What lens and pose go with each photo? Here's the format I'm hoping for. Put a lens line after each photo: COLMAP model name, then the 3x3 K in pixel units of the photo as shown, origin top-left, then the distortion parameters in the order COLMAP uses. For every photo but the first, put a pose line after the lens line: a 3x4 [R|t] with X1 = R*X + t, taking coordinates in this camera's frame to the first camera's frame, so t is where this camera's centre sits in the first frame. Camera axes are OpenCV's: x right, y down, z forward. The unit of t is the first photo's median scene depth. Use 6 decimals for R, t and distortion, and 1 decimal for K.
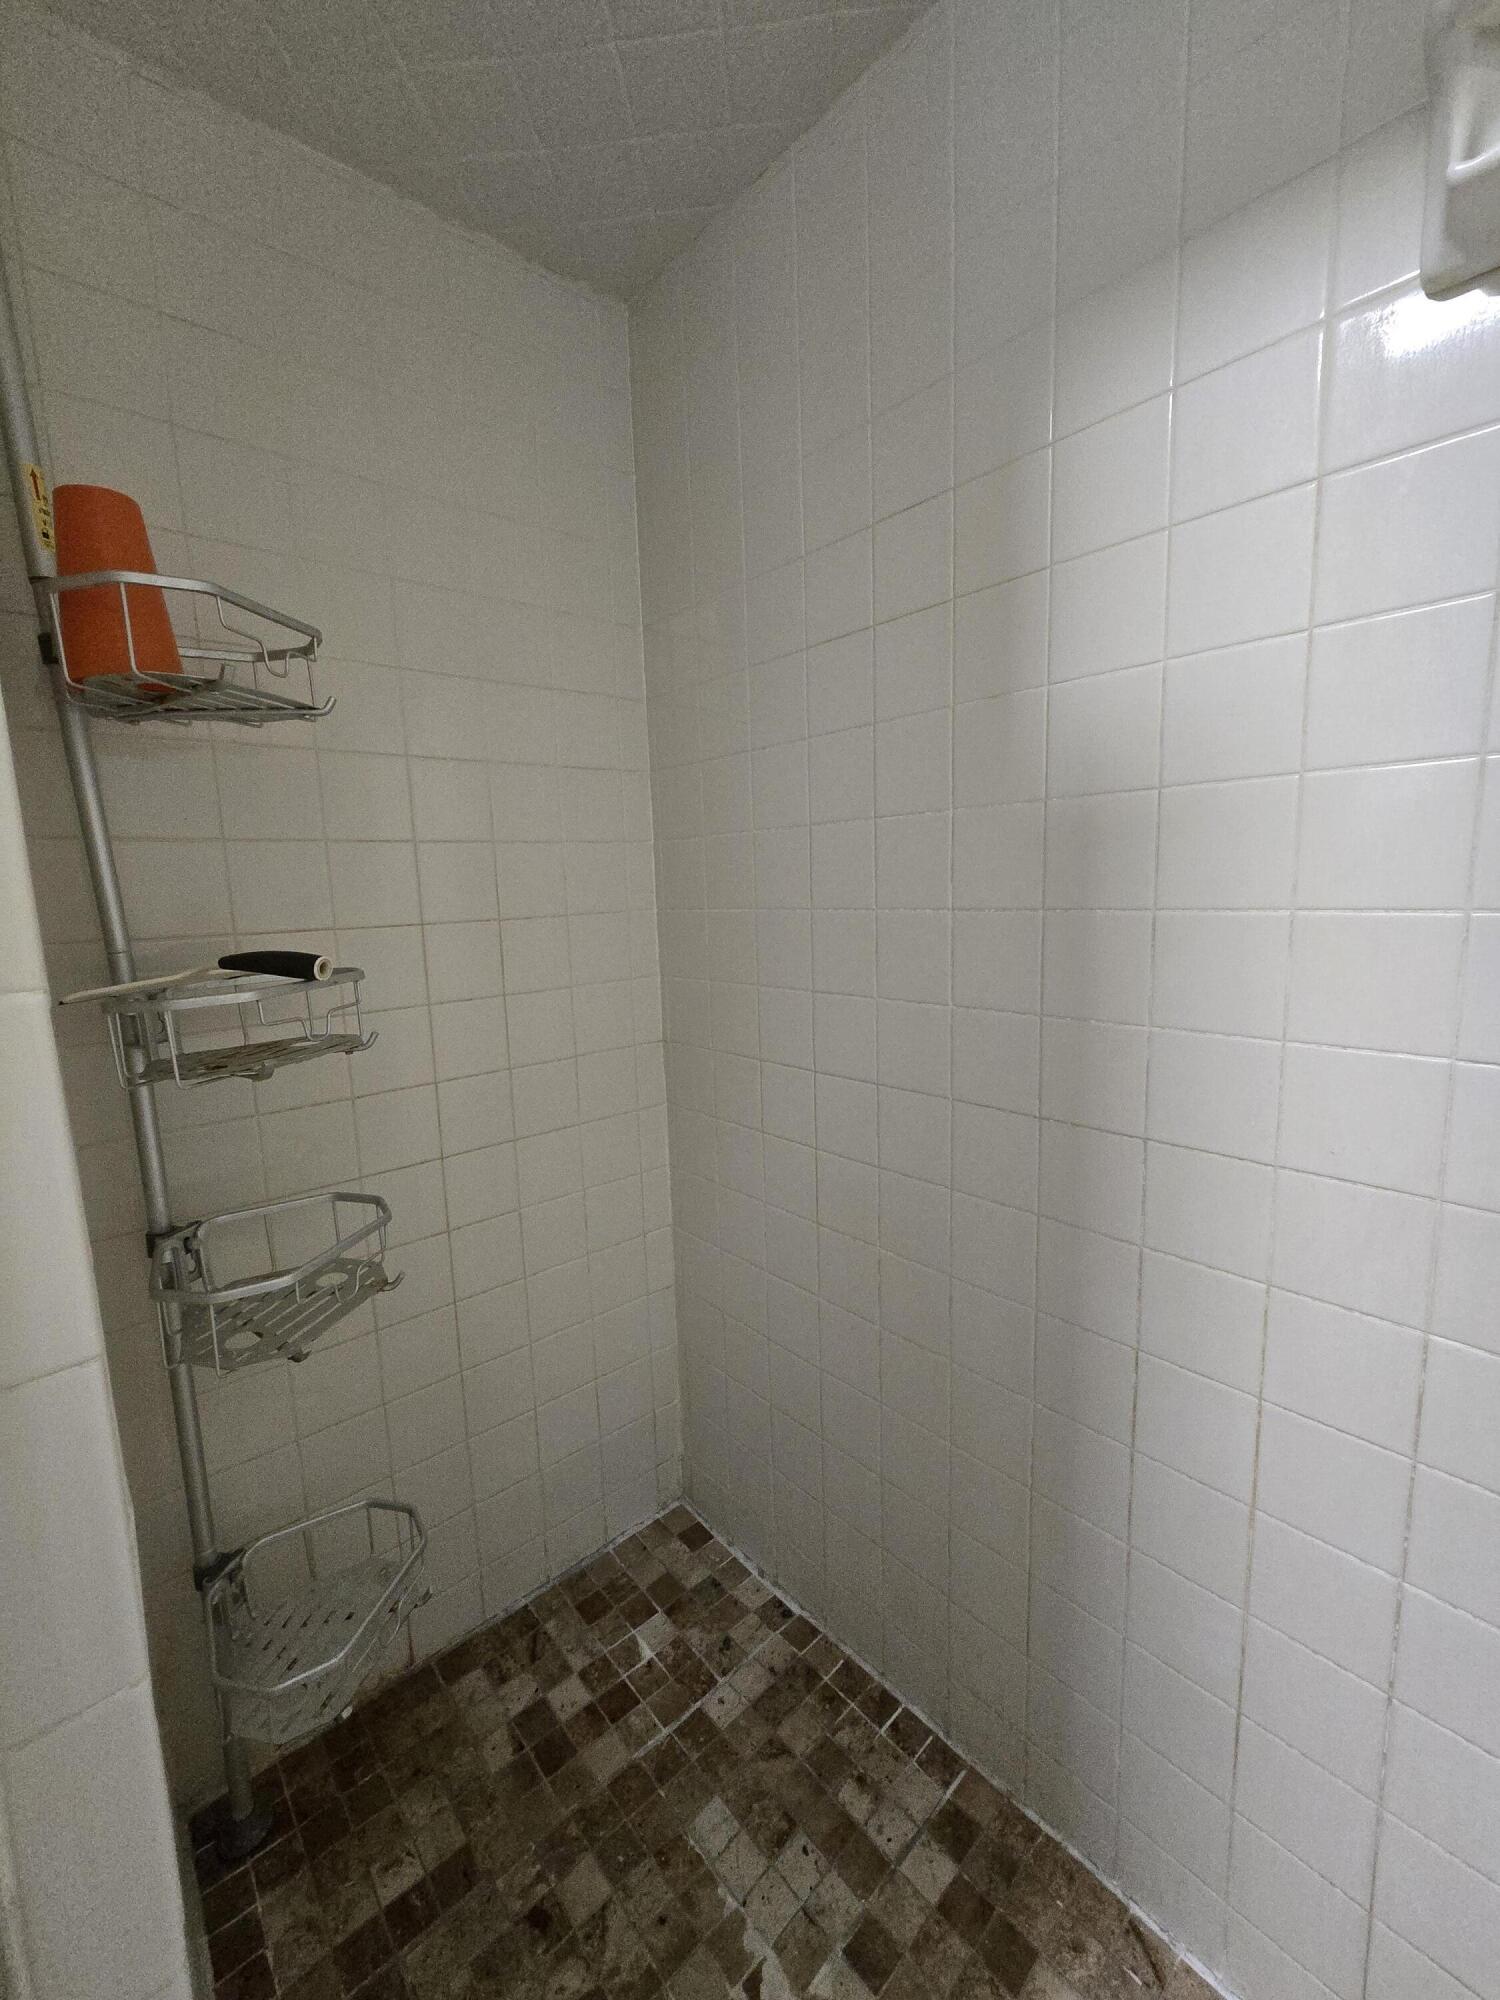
lens RADIAL K [[811.2, 0, 747.2], [0, 811.2, 999.9], [0, 0, 1]] dist [-0.010120, 0.002963]
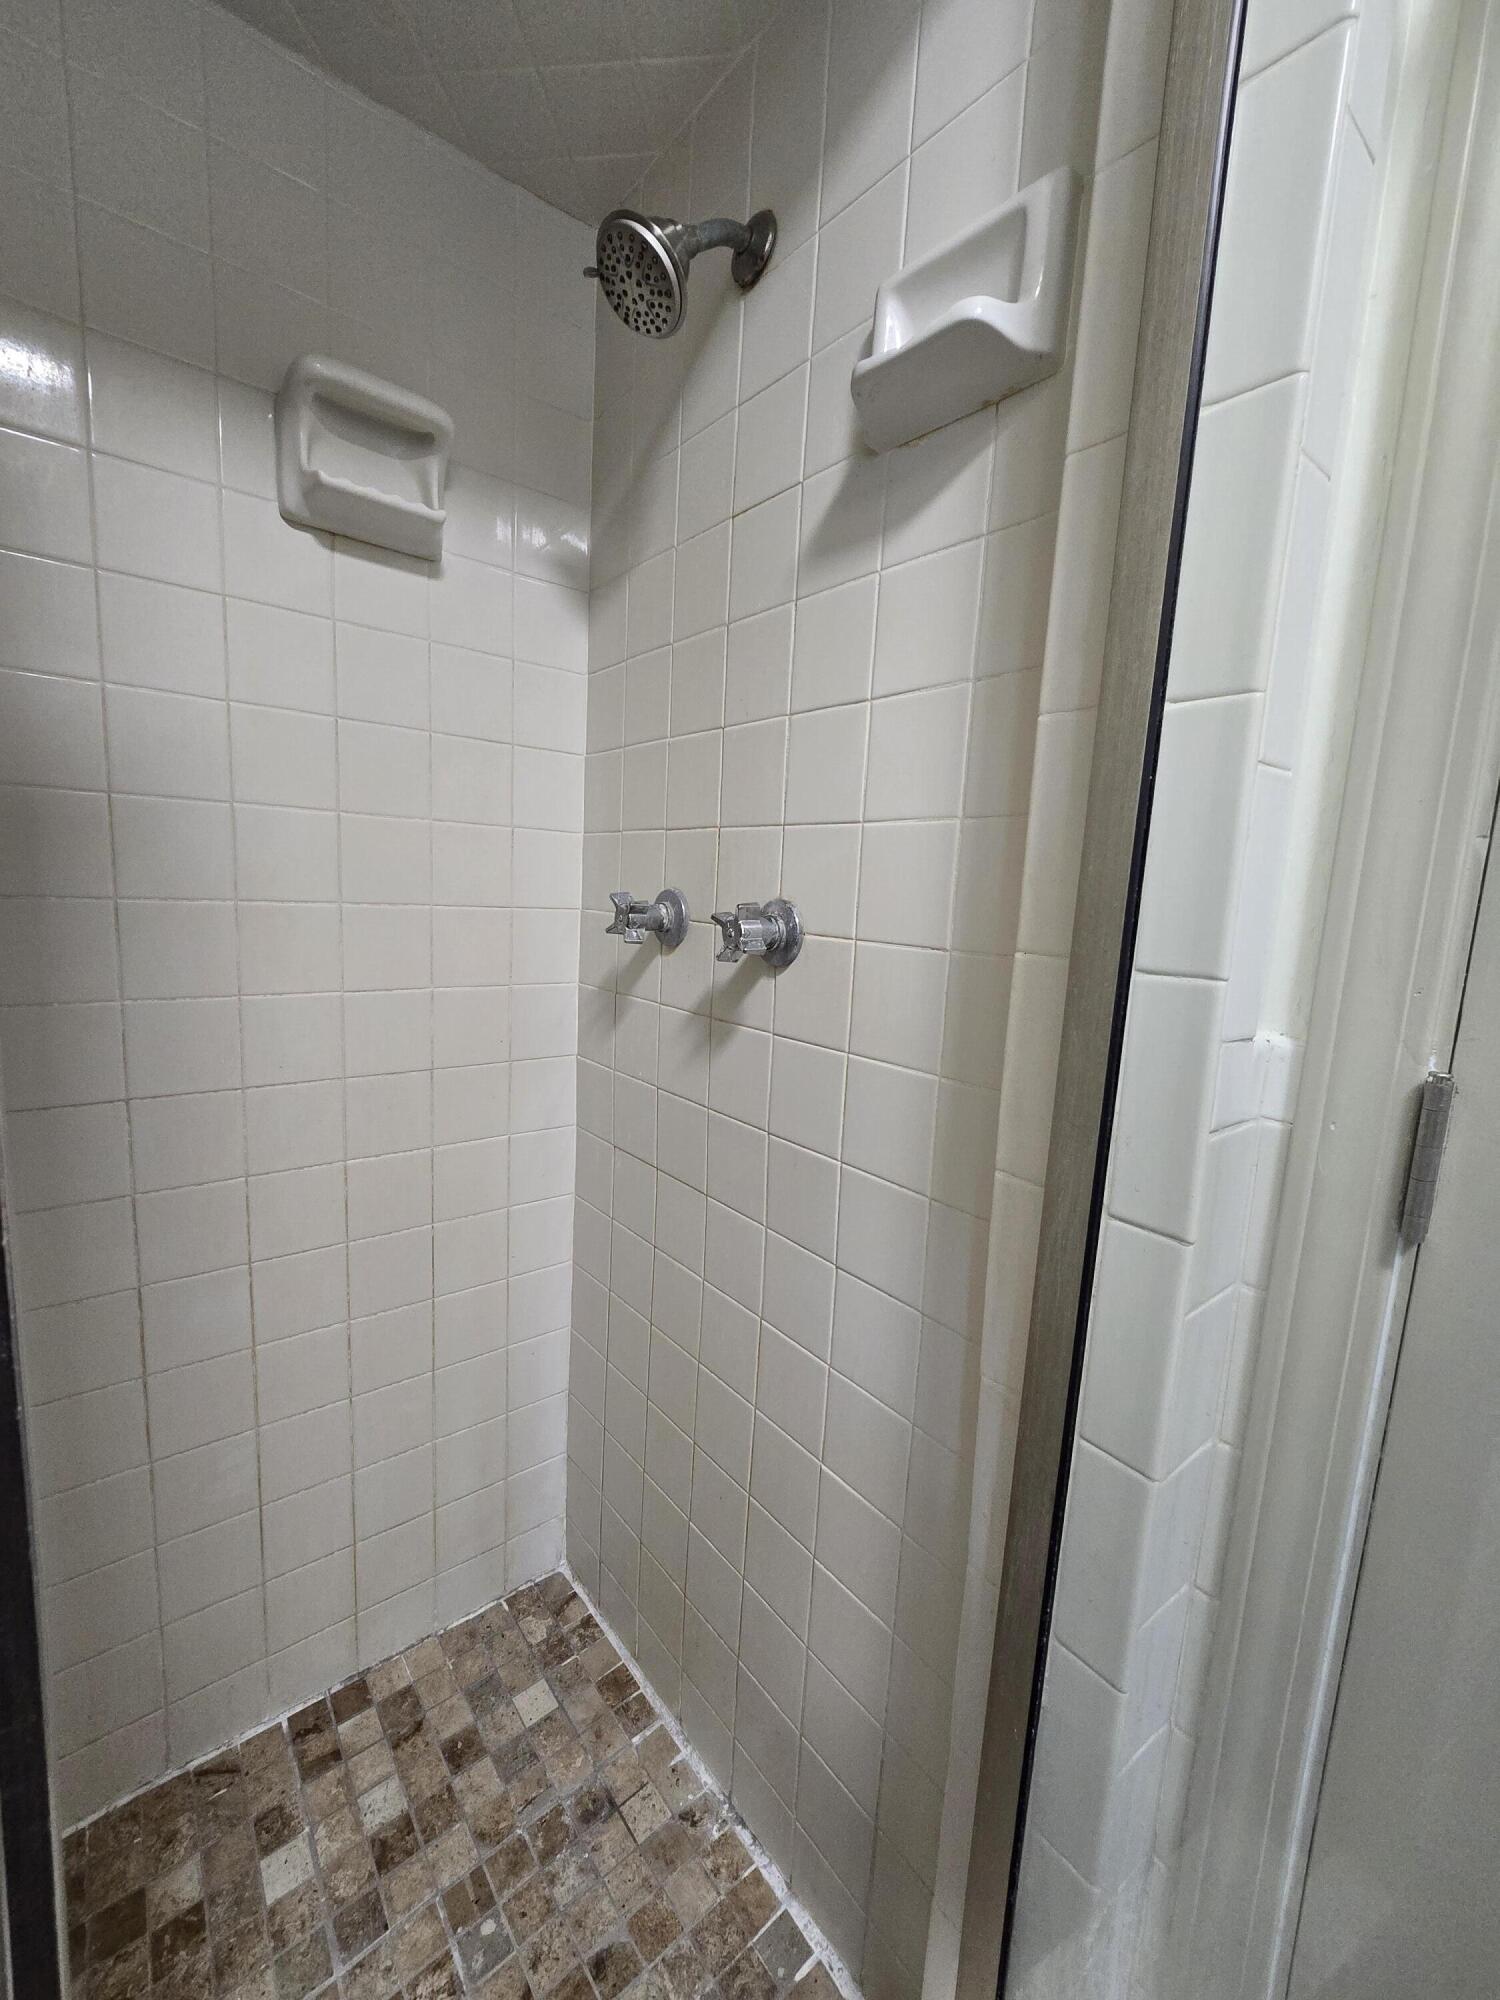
lens RADIAL K [[811.2, 0, 729.4], [0, 811.2, 1006.3], [0, 0, 1]] dist [-0.010120, 0.002963]
pose [[0.041715, -0.105820, 0.993510, -0.467581], [0.093789, 0.990400, 0.101551, 0.004512], [-0.994718, 0.088944, 0.051239, 0.068078]]
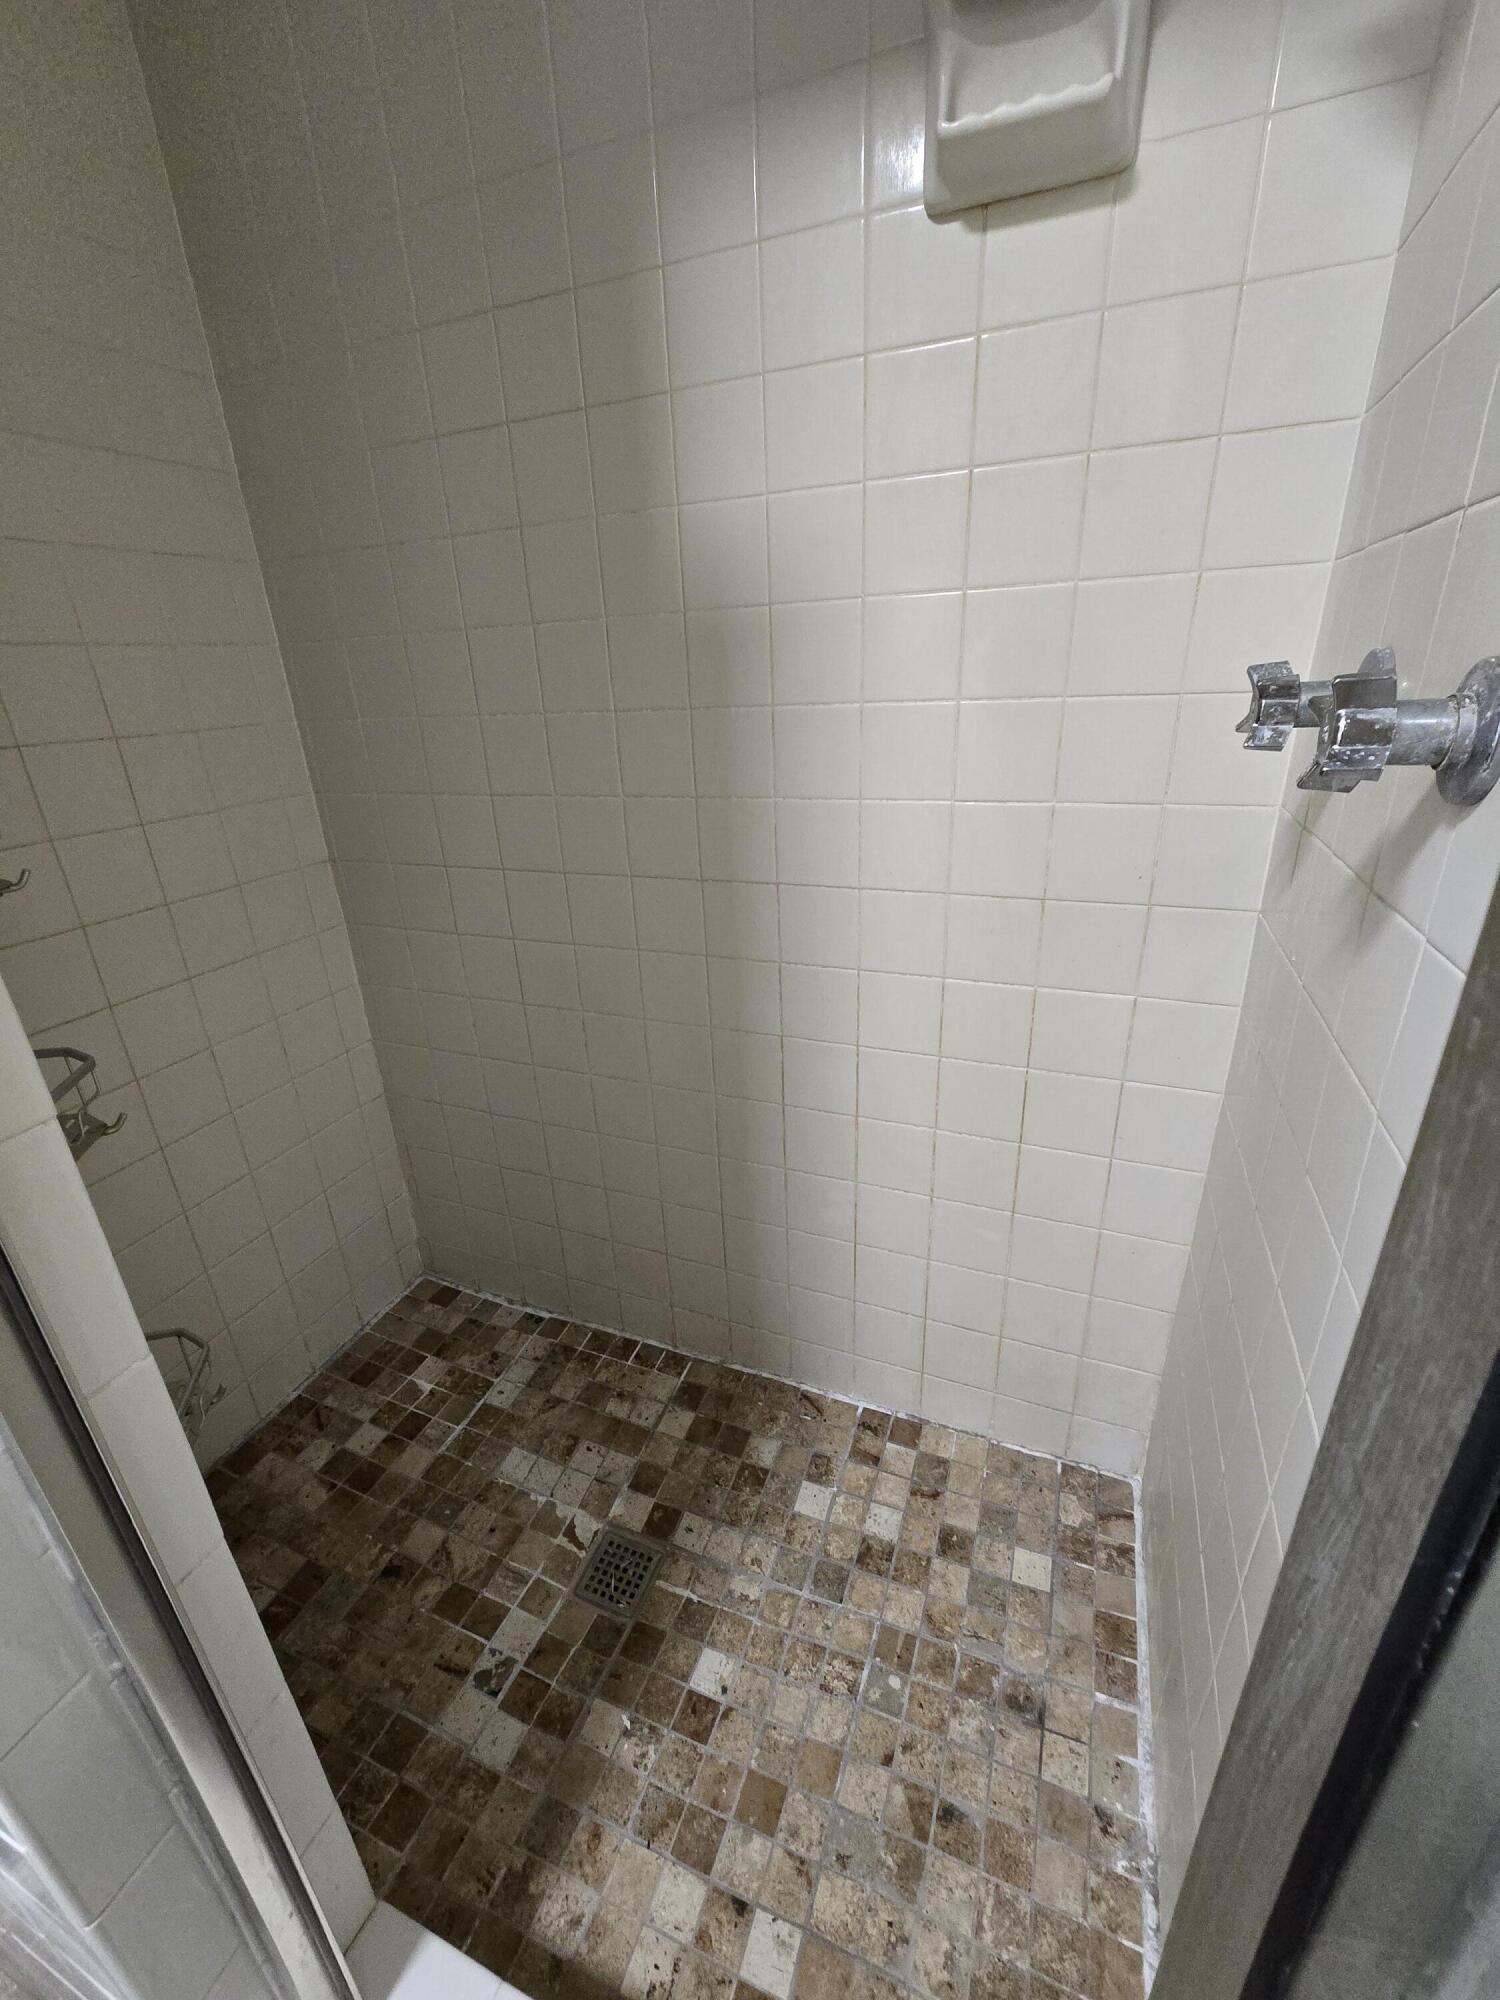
lens RADIAL K [[811.2, 0, 742.8], [0, 811.2, 1002.5], [0, 0, 1]] dist [-0.010120, 0.002963]
pose [[0.894218, -0.175112, 0.411959, -0.122695], [0.077678, 0.967048, 0.242453, 0.023784], [-0.440840, -0.184806, 0.878354, -0.163408]]
